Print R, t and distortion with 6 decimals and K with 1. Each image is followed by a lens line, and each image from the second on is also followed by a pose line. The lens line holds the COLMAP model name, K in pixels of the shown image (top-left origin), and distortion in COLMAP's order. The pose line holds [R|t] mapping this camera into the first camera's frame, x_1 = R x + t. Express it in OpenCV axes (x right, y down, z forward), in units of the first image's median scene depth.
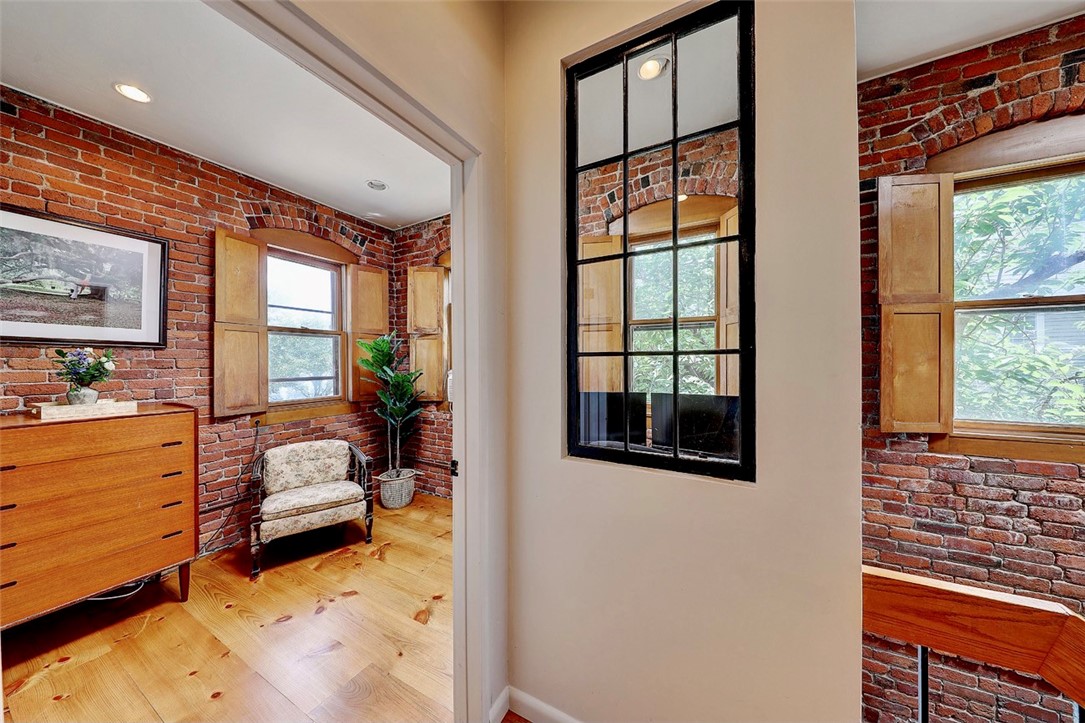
lens RADIAL K [[357.7, 0, 543.1], [0, 357.7, 360.1], [0, 0, 1]] dist [-0.005709, -0.000302]
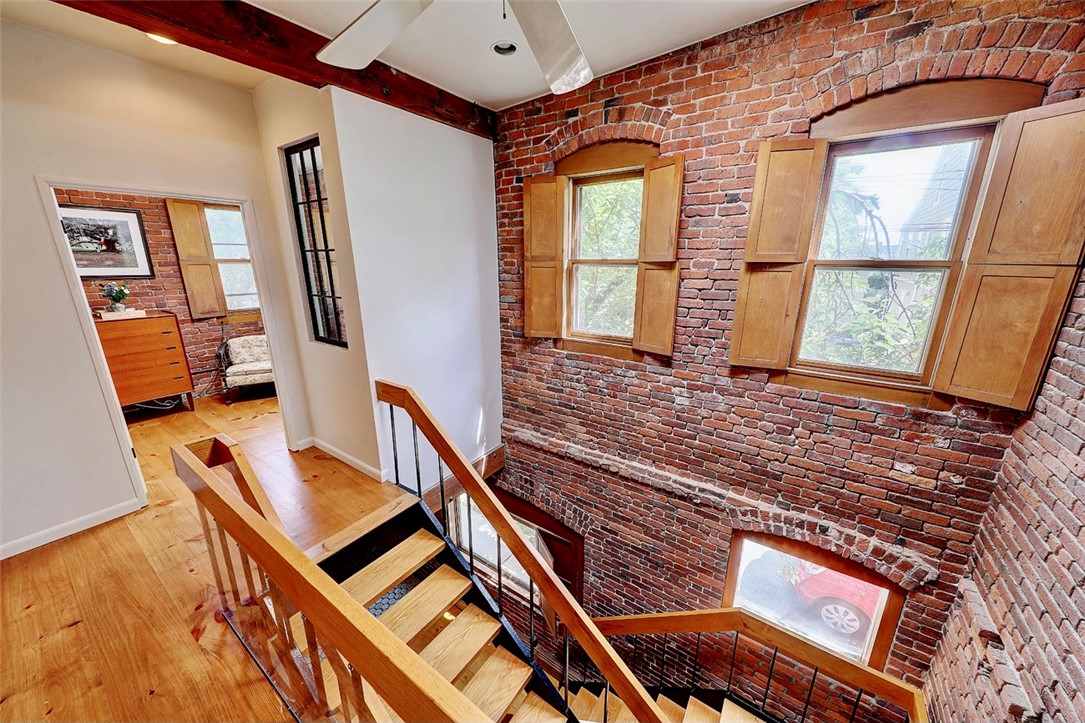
lens RADIAL K [[390.9, 0, 542.4], [0, 390.9, 366.9], [0, 0, 1]] dist [-0.000423, -0.000722]
pose [[0.993853, 0.035159, -0.104976, 1.198815], [-0.005821, 0.963515, 0.267590, -0.162368], [0.110554, -0.265335, 0.957797, -0.845008]]
